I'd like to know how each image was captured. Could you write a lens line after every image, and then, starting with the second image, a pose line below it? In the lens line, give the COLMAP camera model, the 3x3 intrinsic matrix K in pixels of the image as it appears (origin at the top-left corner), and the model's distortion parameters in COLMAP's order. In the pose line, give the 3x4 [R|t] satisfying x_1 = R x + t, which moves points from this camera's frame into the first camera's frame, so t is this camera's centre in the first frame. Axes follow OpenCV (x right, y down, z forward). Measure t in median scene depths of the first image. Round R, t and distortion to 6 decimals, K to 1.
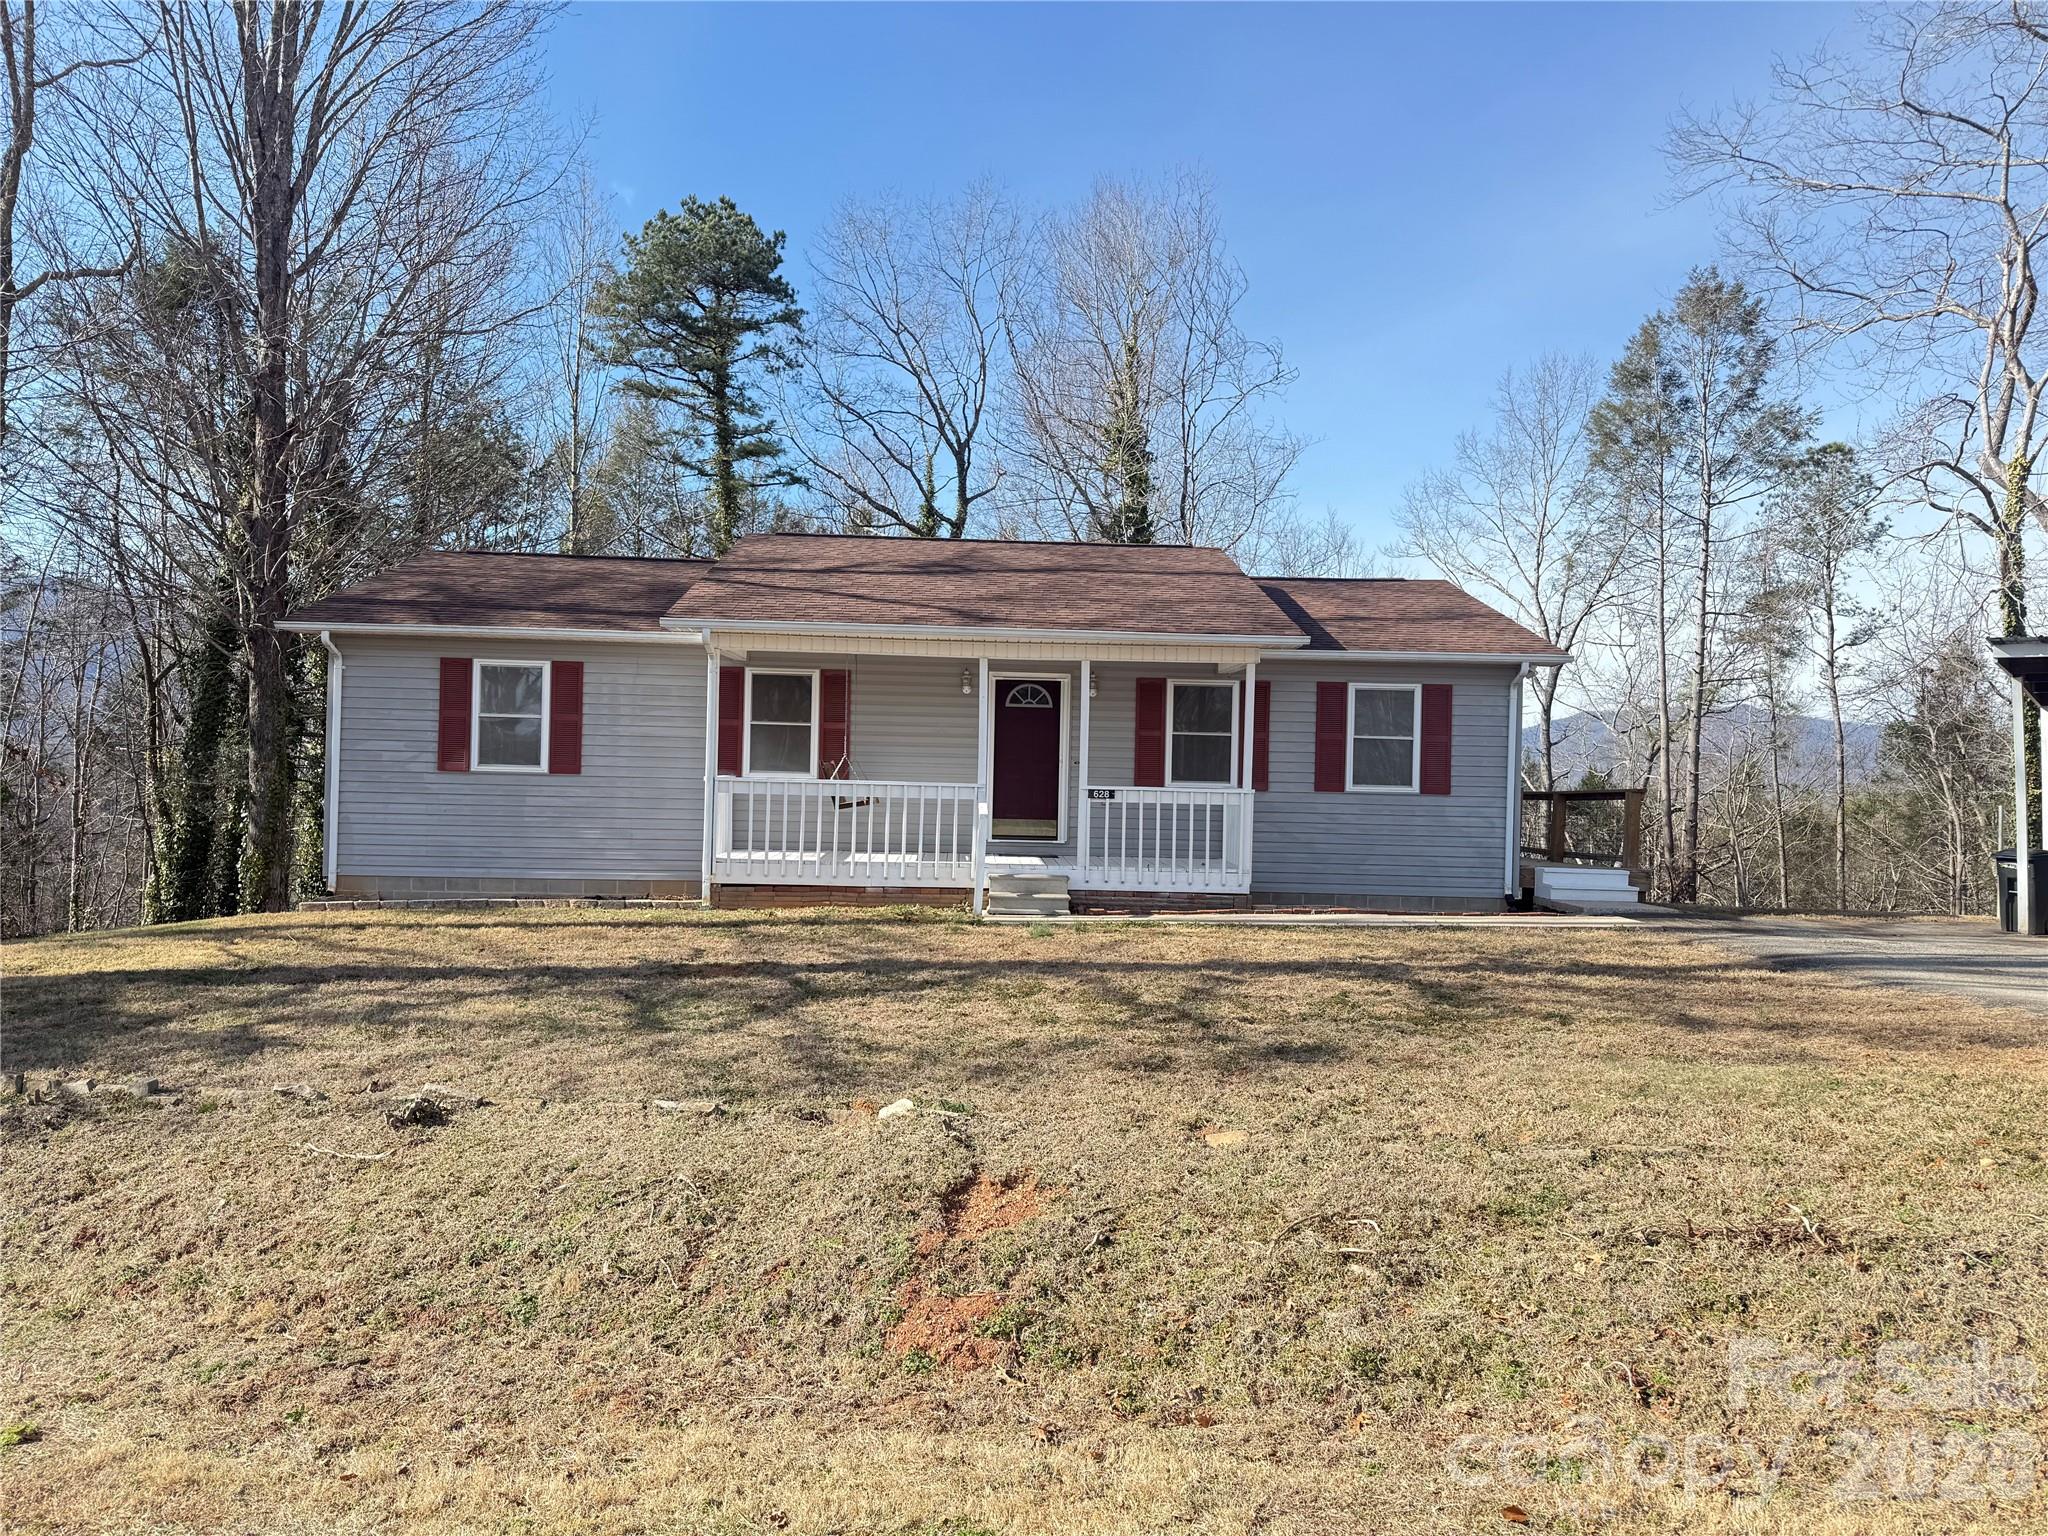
lens RADIAL K [[1429.2, 0, 1012.7], [0, 1429.2, 773.0], [0, 0, 1]] dist [0.072015, -0.083982]
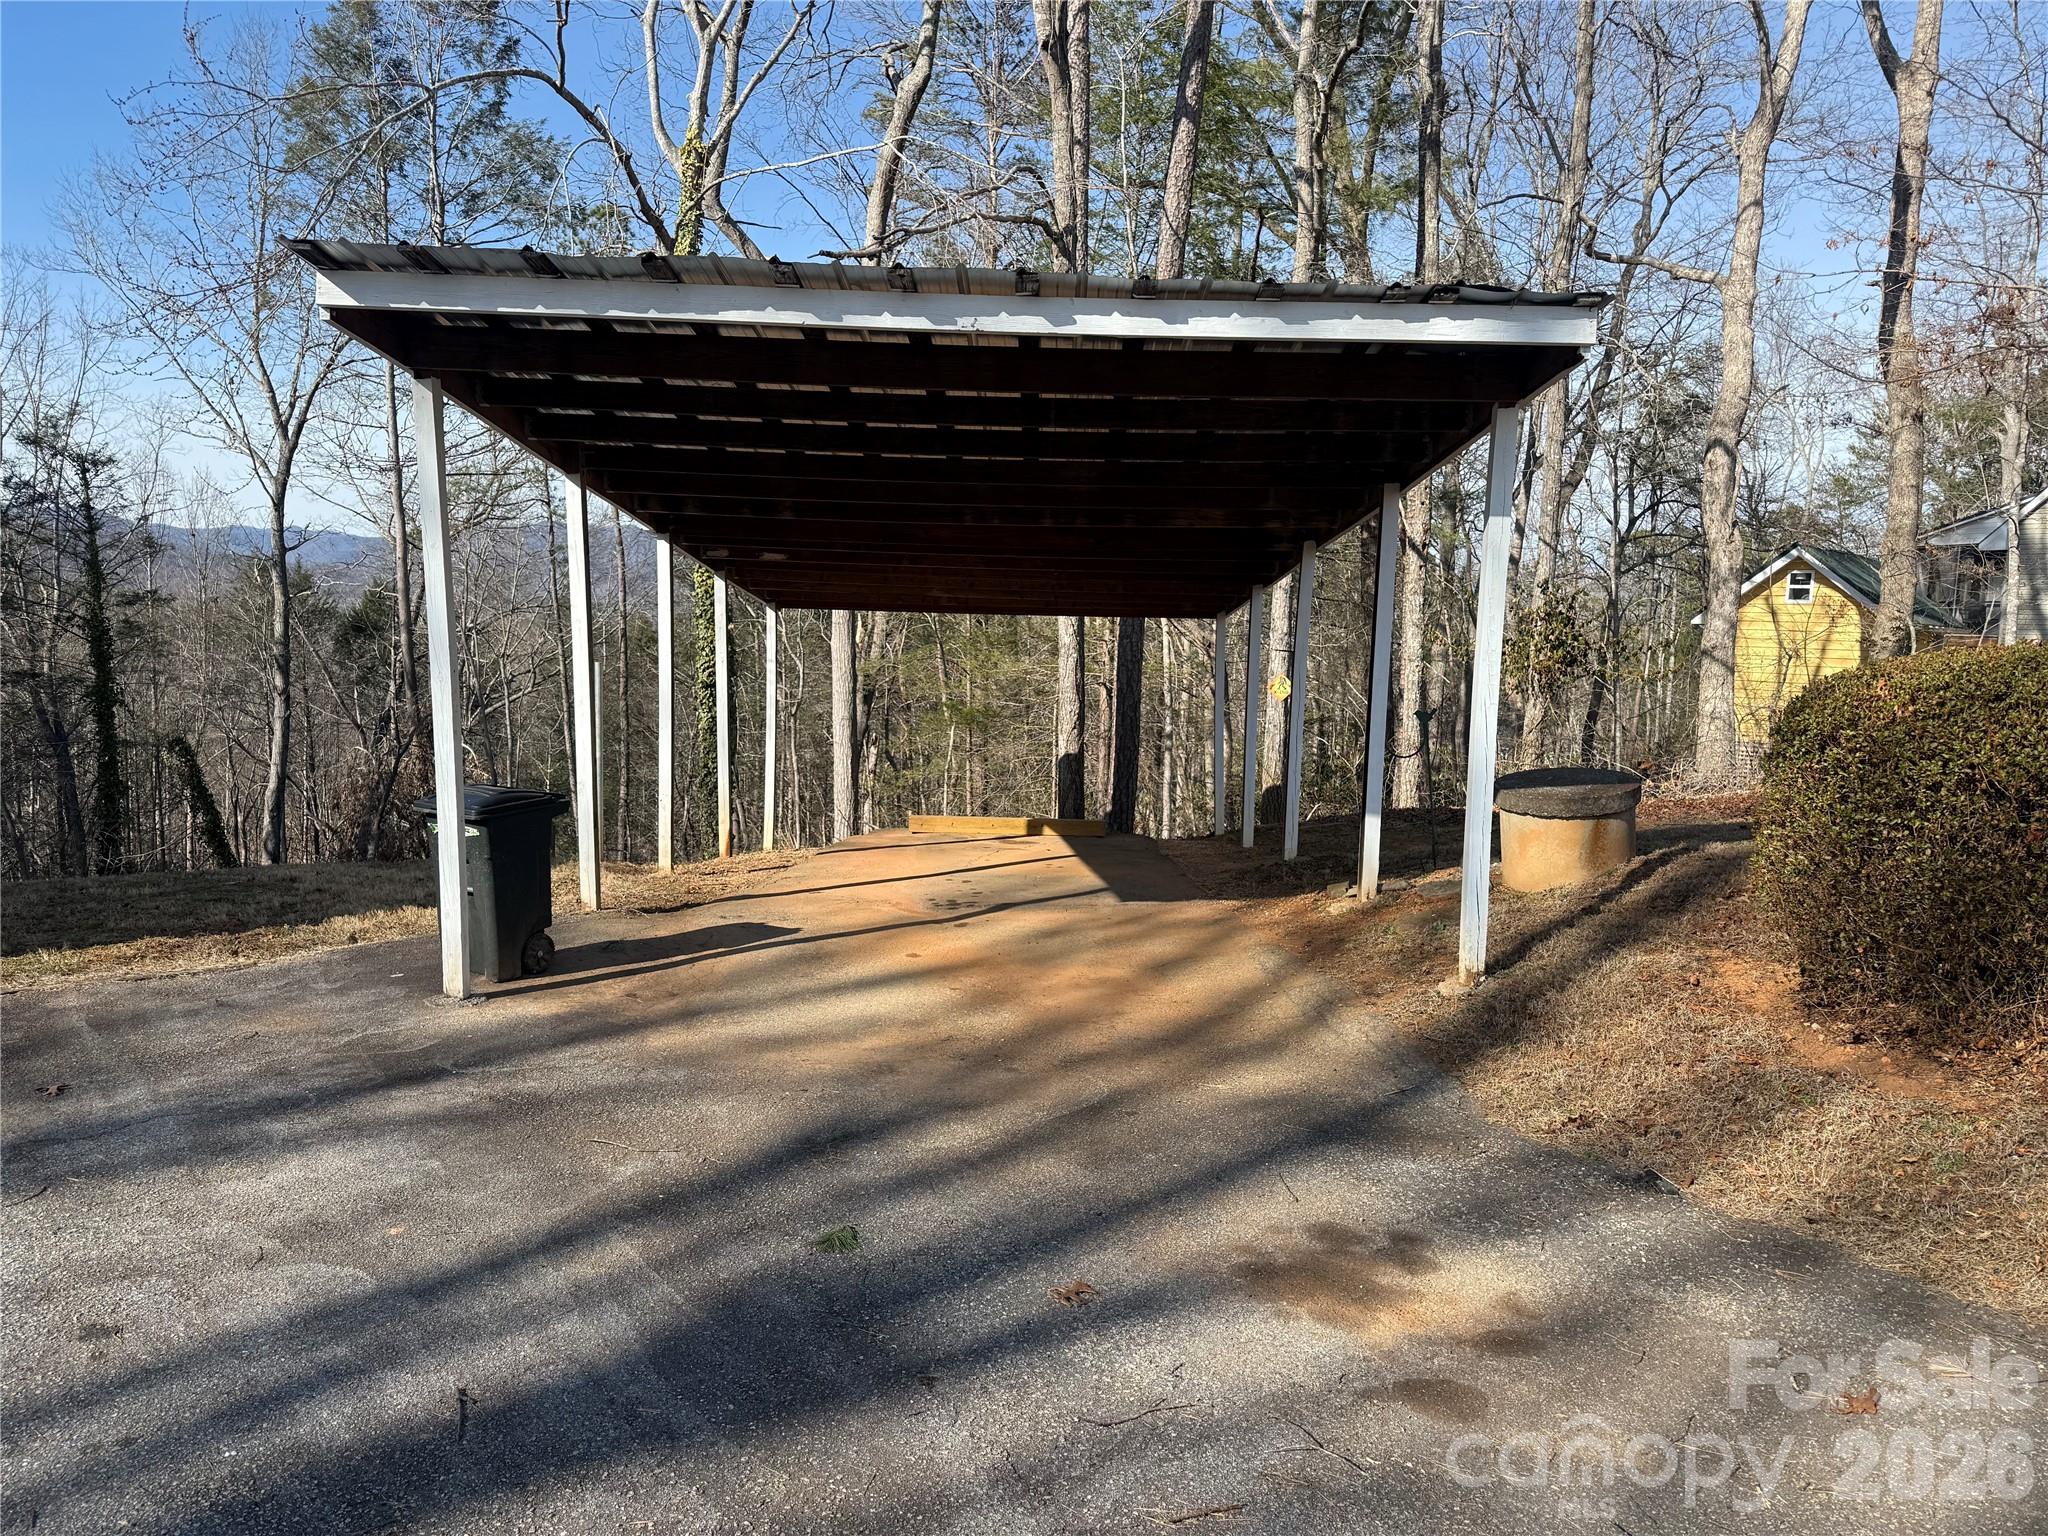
lens RADIAL K [[1429.2, 0, 1032.0], [0, 1429.2, 759.0], [0, 0, 1]] dist [0.072015, -0.083982]
pose [[0.742103, -0.064792, 0.667147, 0.210201], [-0.014913, 0.993475, 0.113074, -0.003176], [-0.670120, -0.093862, 0.736294, 0.224391]]
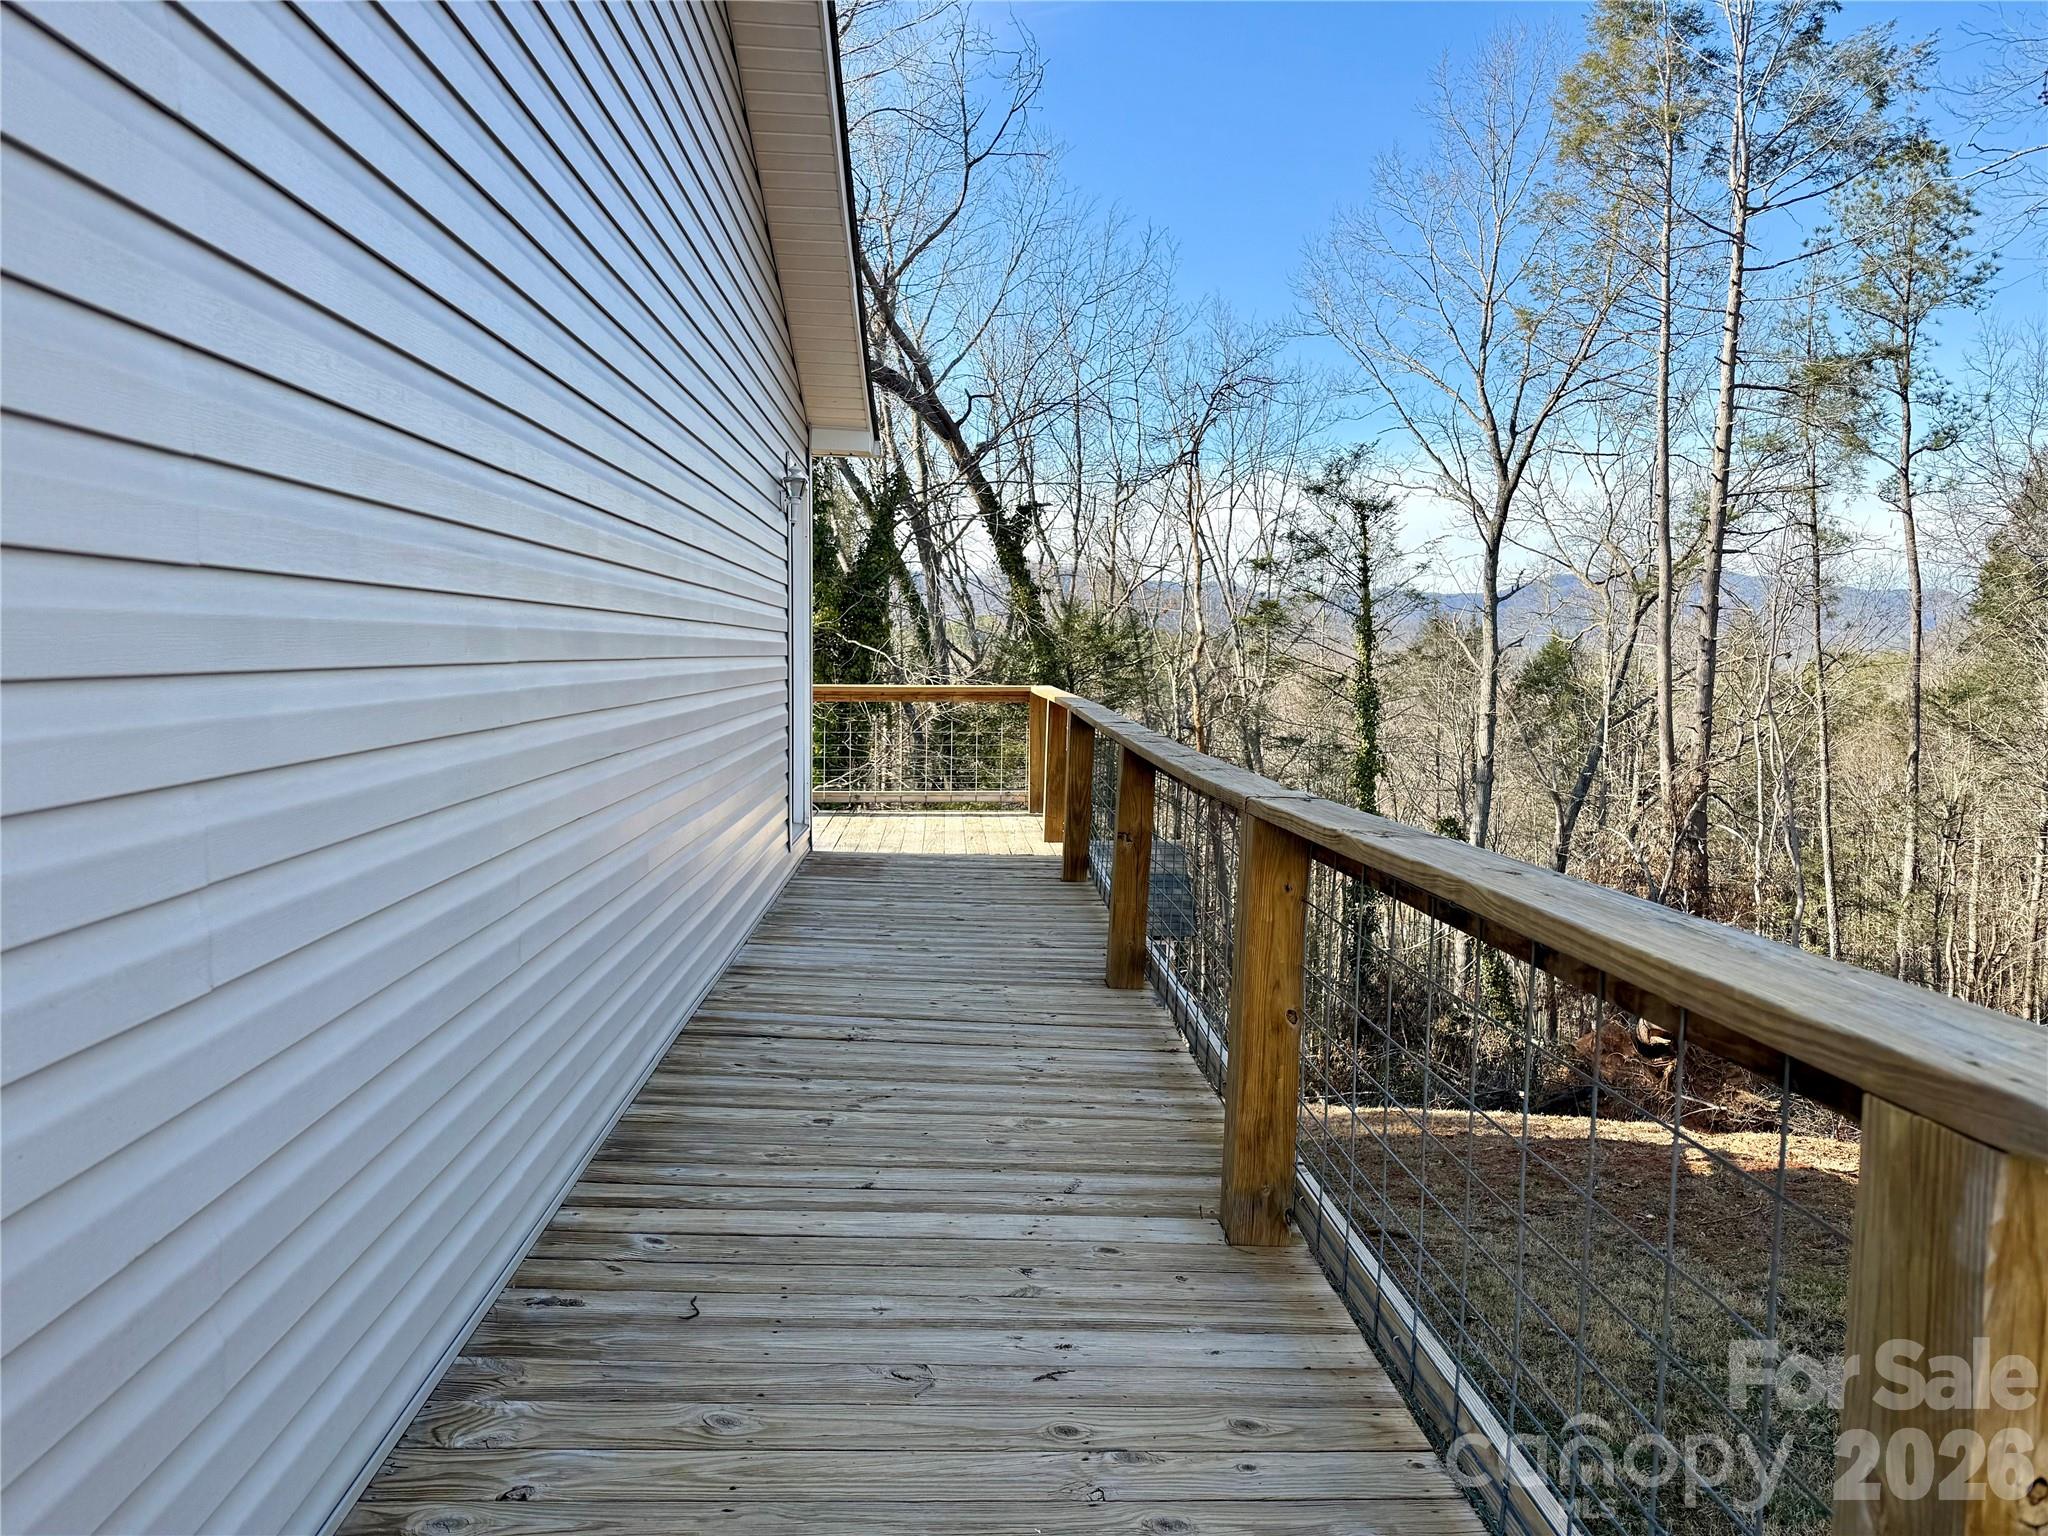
lens RADIAL K [[1429.2, 0, 1024.5], [0, 1429.2, 763.1], [0, 0, 1]] dist [0.072015, -0.083982]
pose [[0.999591, -0.010620, 0.026554, 0.175502], [0.008413, 0.996606, 0.081894, -0.000035], [-0.027334, -0.081637, 0.996287, 0.426240]]
